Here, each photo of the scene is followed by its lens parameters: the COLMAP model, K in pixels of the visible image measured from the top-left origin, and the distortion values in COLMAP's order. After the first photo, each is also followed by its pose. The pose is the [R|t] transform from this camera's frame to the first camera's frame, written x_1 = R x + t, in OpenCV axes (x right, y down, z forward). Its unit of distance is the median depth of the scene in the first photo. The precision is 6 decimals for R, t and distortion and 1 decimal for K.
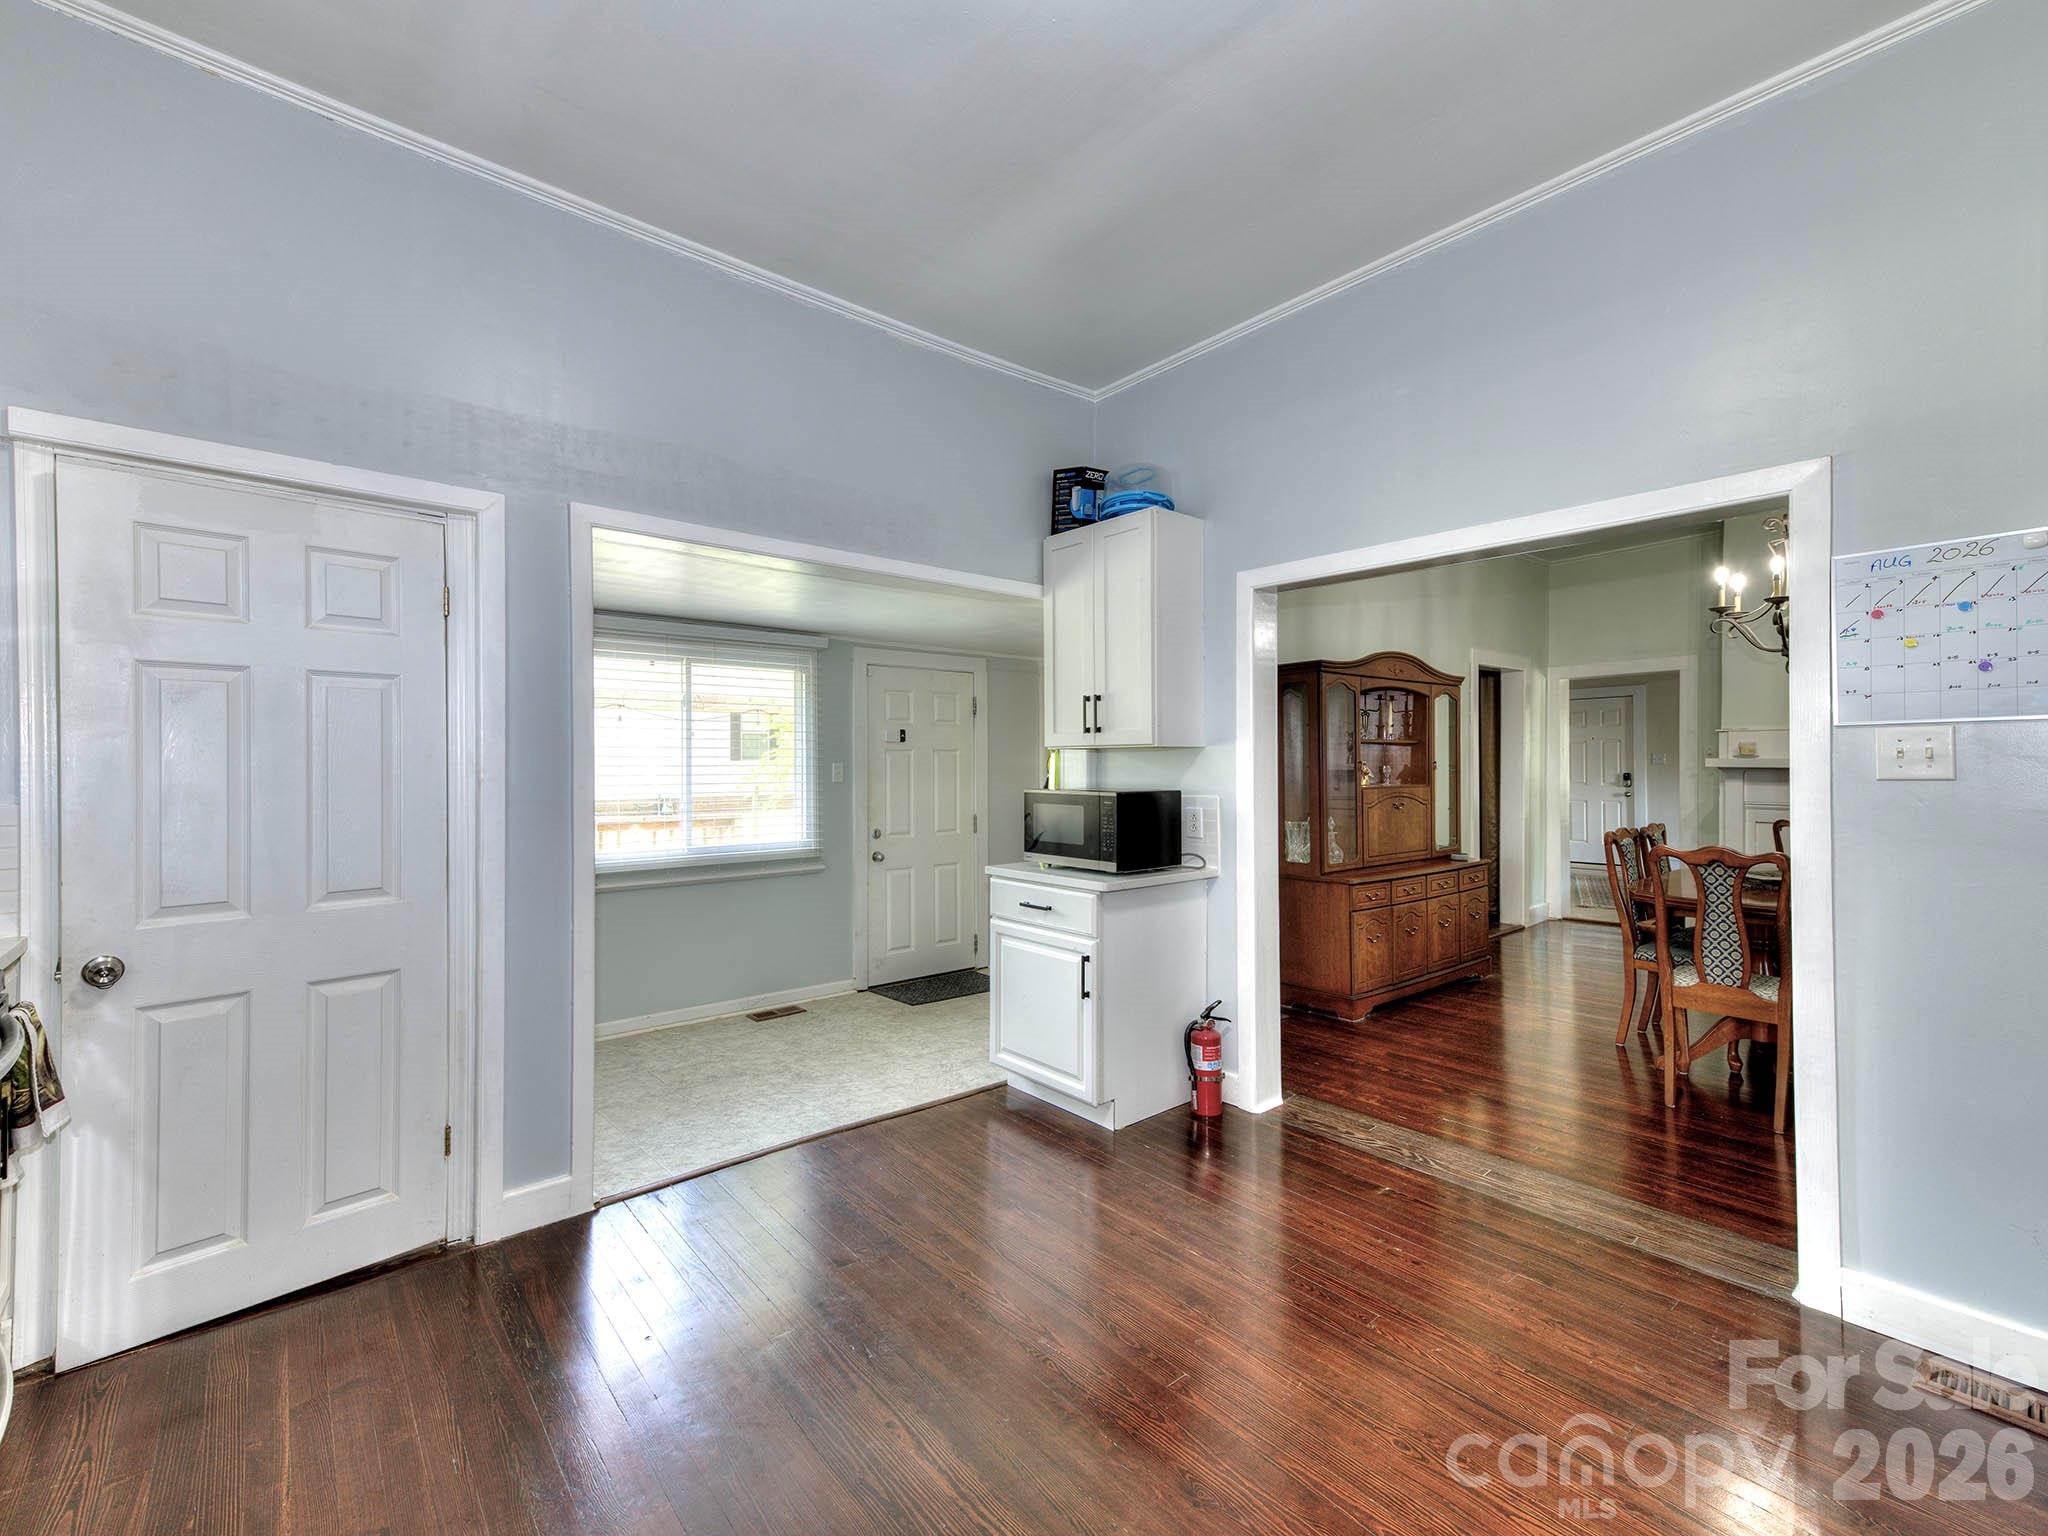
lens RADIAL K [[893.3, 0, 1020.5], [0, 893.3, 761.3], [0, 0, 1]] dist [0.039463, -0.005857]
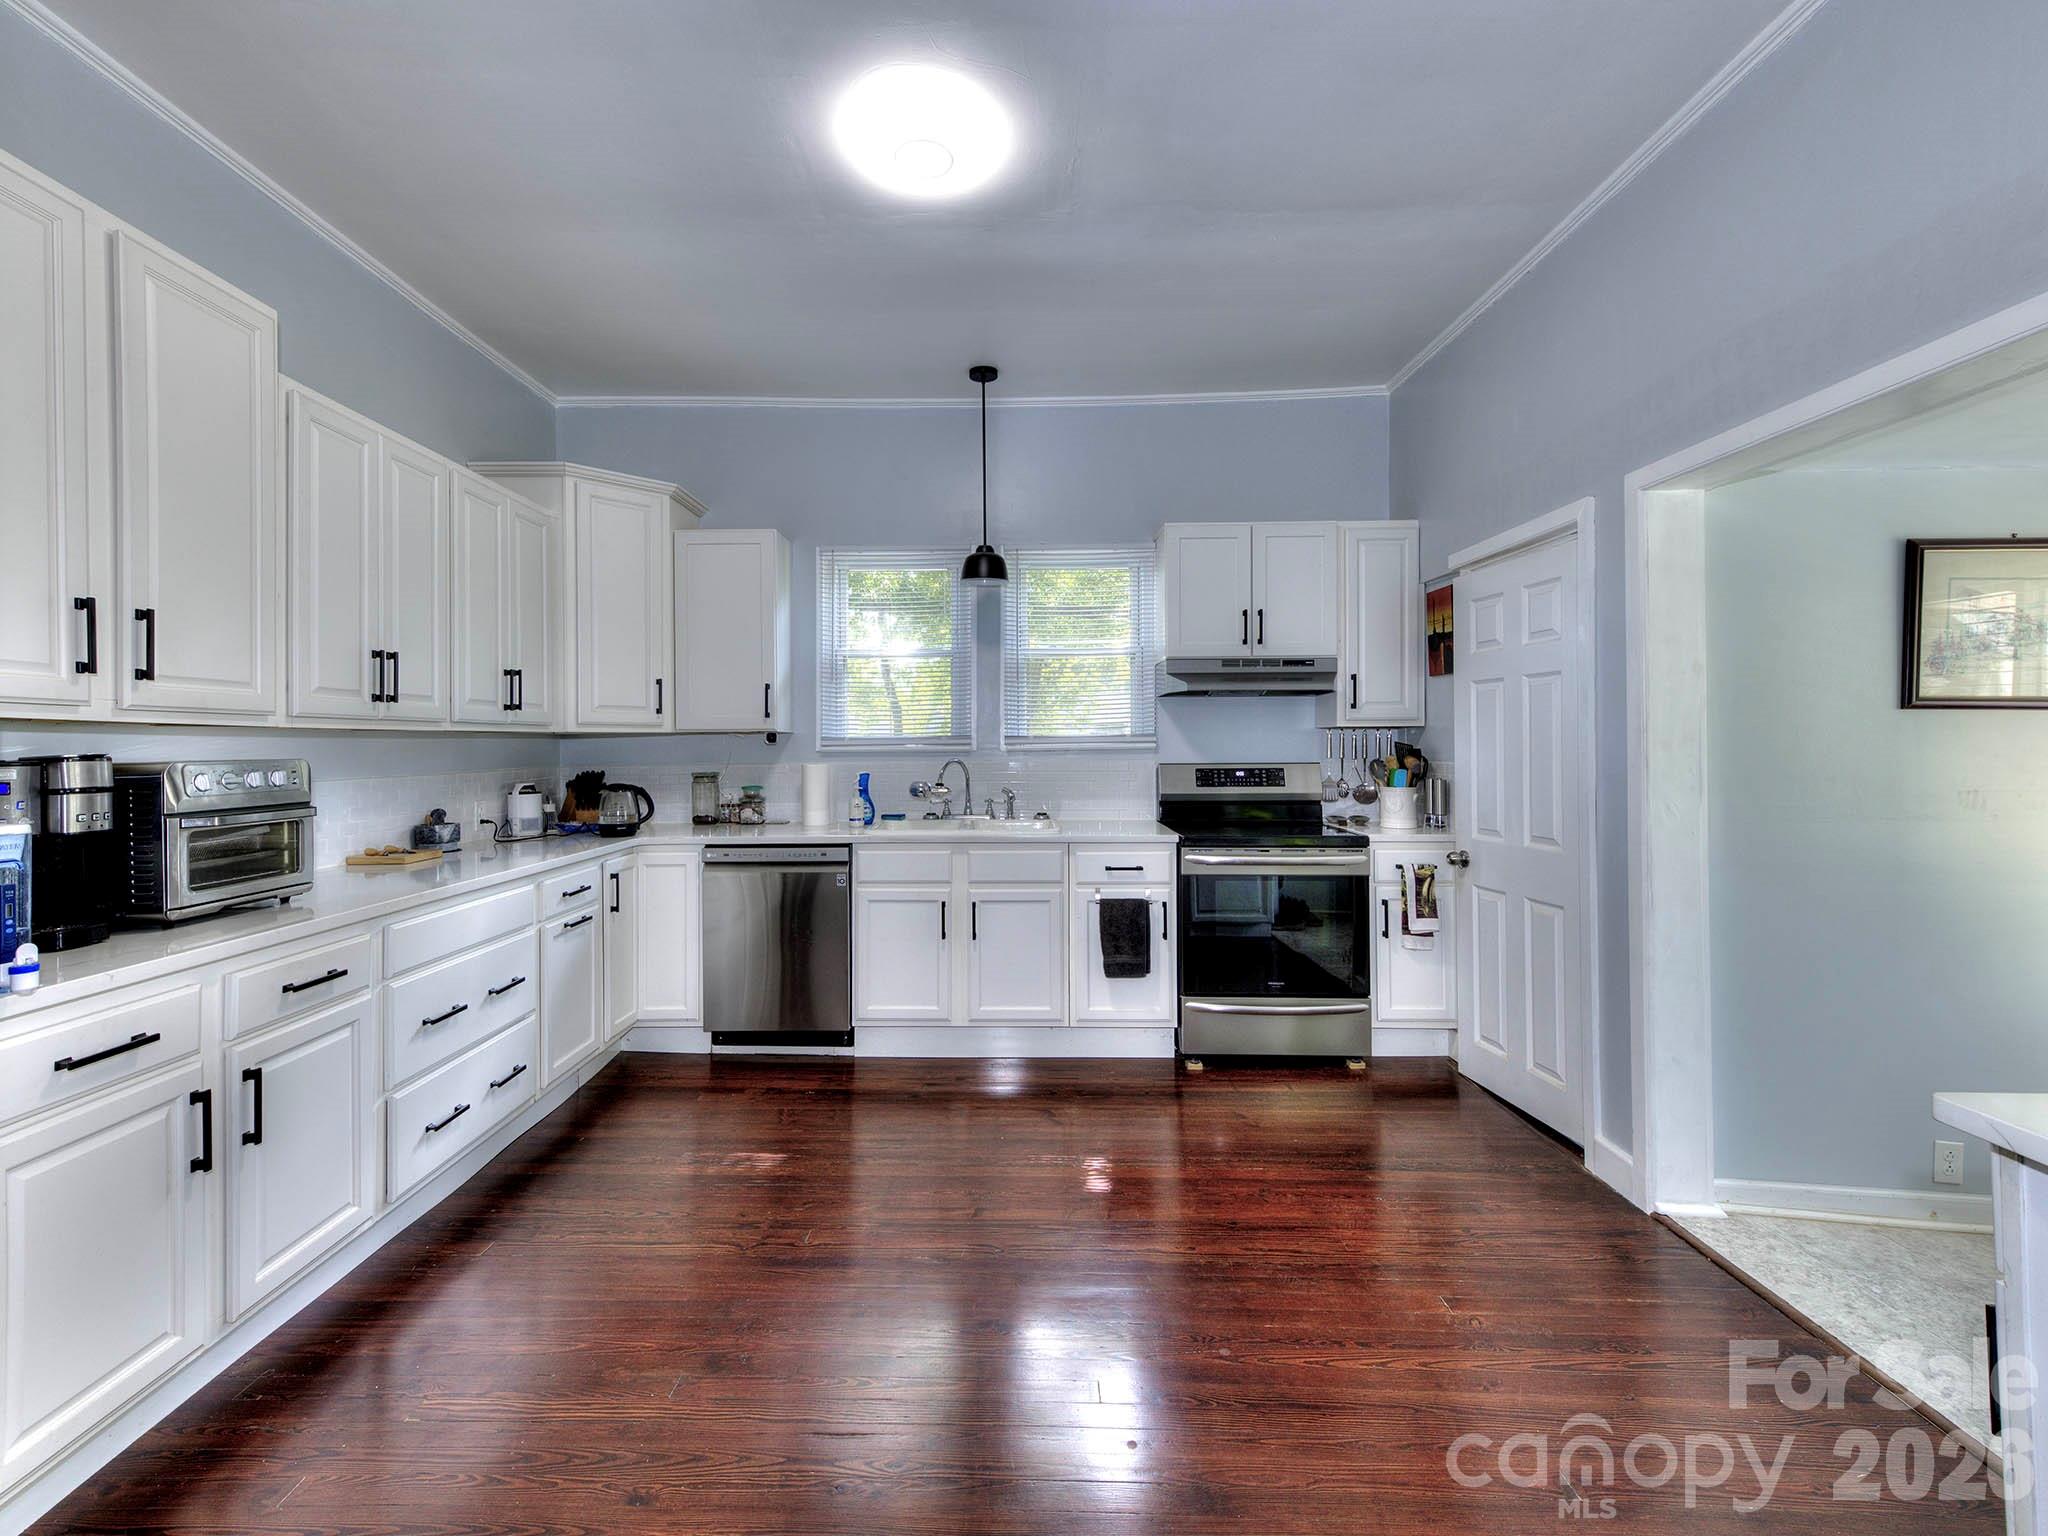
lens RADIAL K [[904.6, 0, 992.5], [0, 904.6, 754.2], [0, 0, 1]] dist [0.027612, -0.000072]
pose [[-0.665561, 0.012148, -0.746244, 0.438093], [0.006376, 0.999924, 0.010591, 0.000632], [0.746316, 0.002291, -0.665588, 0.712836]]
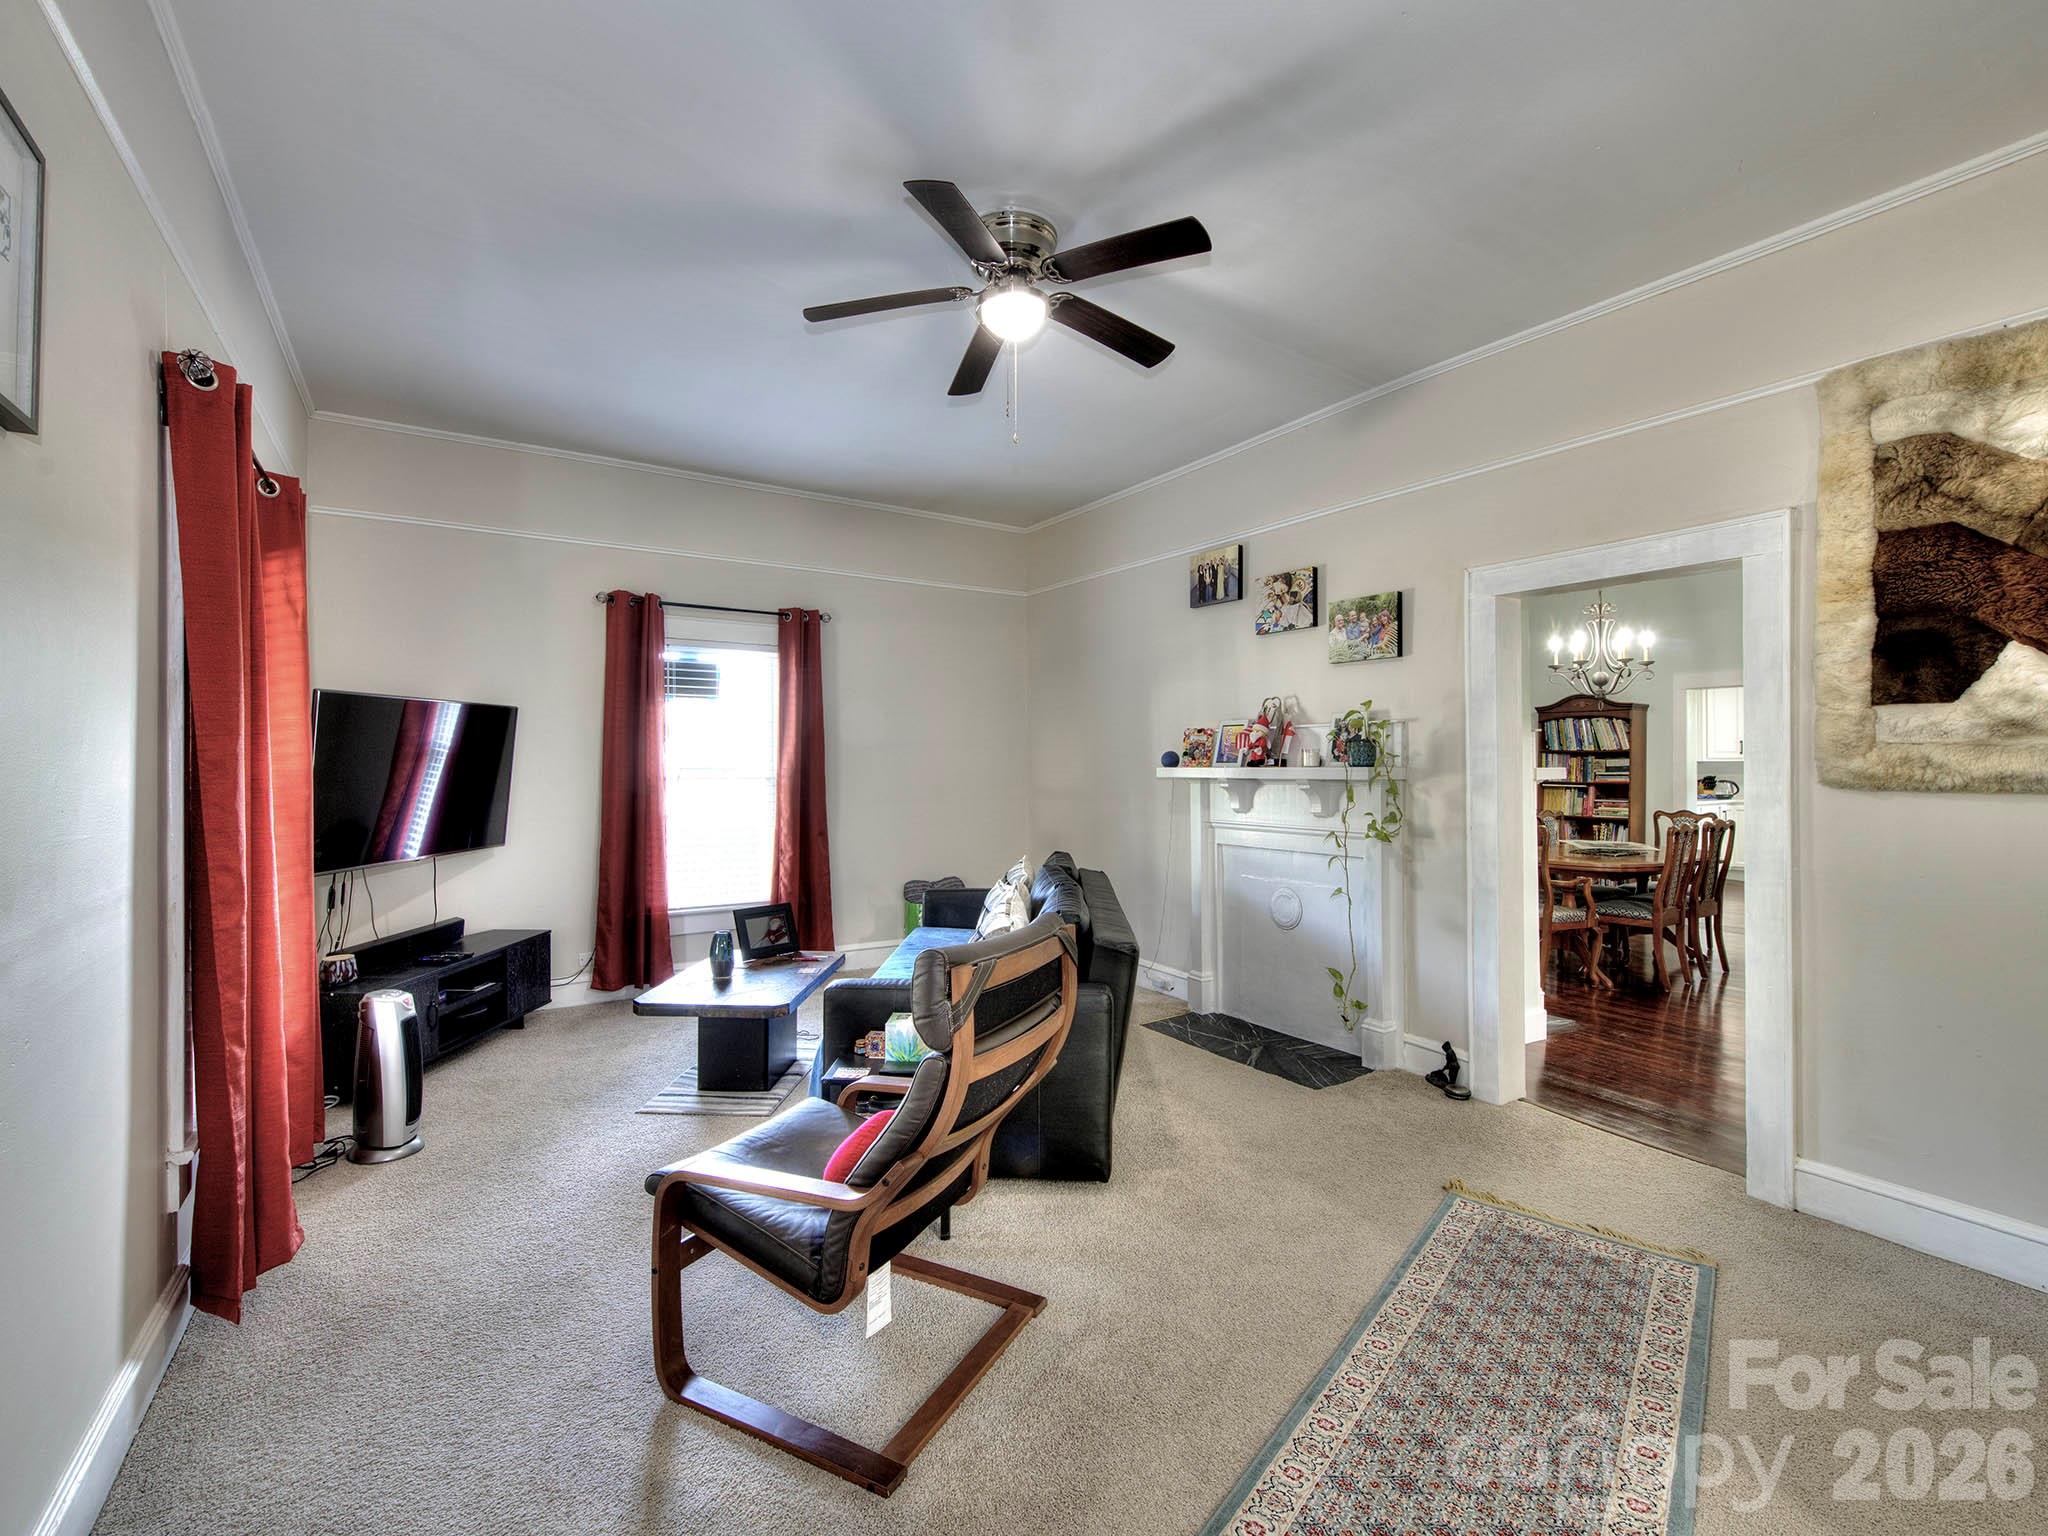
lens RADIAL K [[920.3, 0, 1024.0], [0, 920.3, 768.0], [0, 0, 1]] dist [0.000512, 0.000036]
pose [[-0.989784, 0.005166, 0.142482, 1.522295], [0.005521, 0.999983, 0.002099, -0.010229], [-0.142469, 0.002864, -0.989795, 2.551767]]
